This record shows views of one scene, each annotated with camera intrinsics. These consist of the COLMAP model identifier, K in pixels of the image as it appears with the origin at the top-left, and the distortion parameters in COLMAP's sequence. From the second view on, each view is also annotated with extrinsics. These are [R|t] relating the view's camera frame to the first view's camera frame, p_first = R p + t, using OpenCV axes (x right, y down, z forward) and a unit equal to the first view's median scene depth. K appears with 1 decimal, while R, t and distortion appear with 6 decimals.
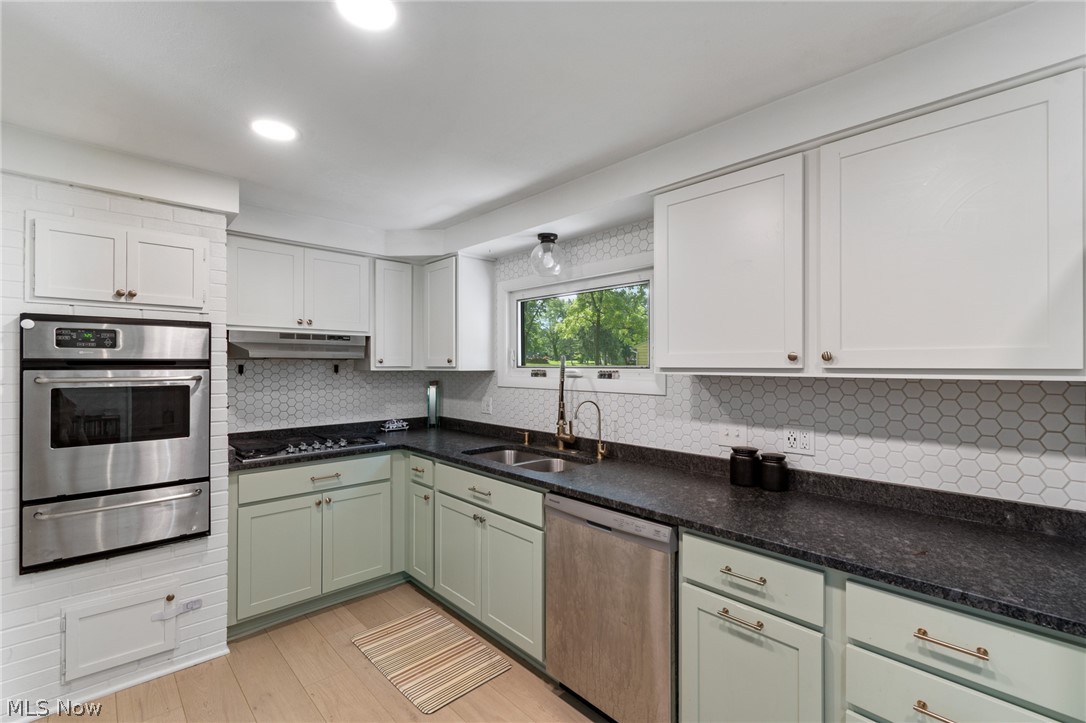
lens RADIAL K [[478.3, 0, 541.0], [0, 478.3, 362.8], [0, 0, 1]] dist [0.001415, -0.000526]
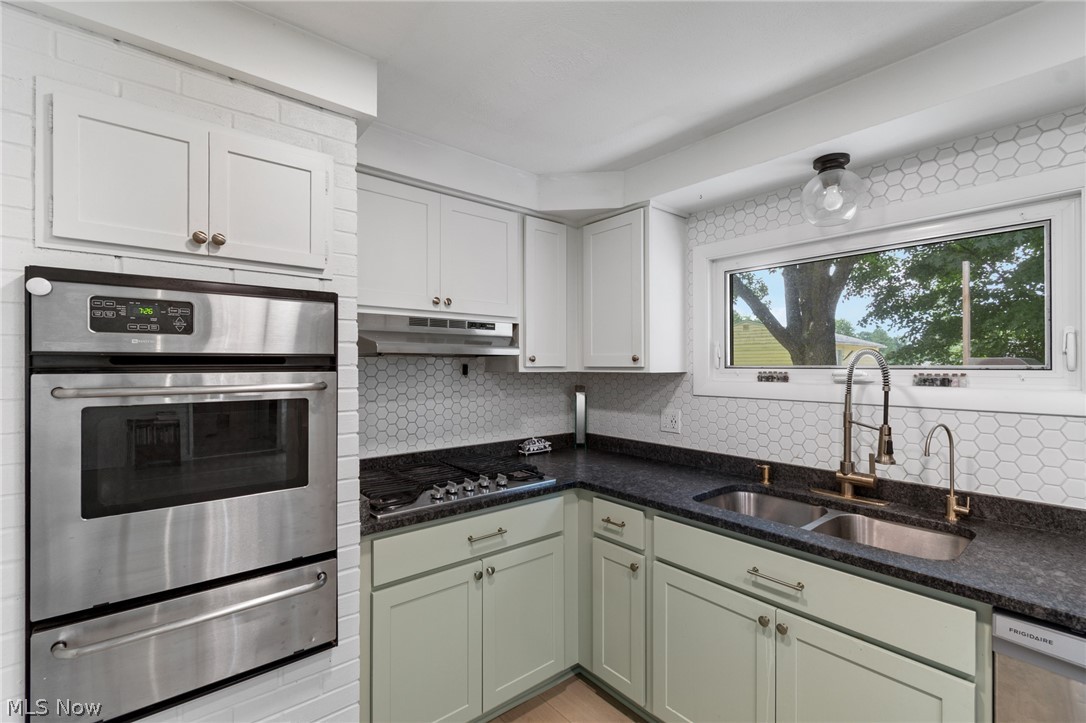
lens RADIAL K [[480.7, 0, 541.2], [0, 480.7, 364.5], [0, 0, 1]] dist [0.001026, -0.000063]
pose [[0.998195, 0.000041, -0.060050, -0.344152], [0.000196, 0.999992, 0.003942, 0.002291], [0.060049, -0.003947, 0.998188, 0.355422]]
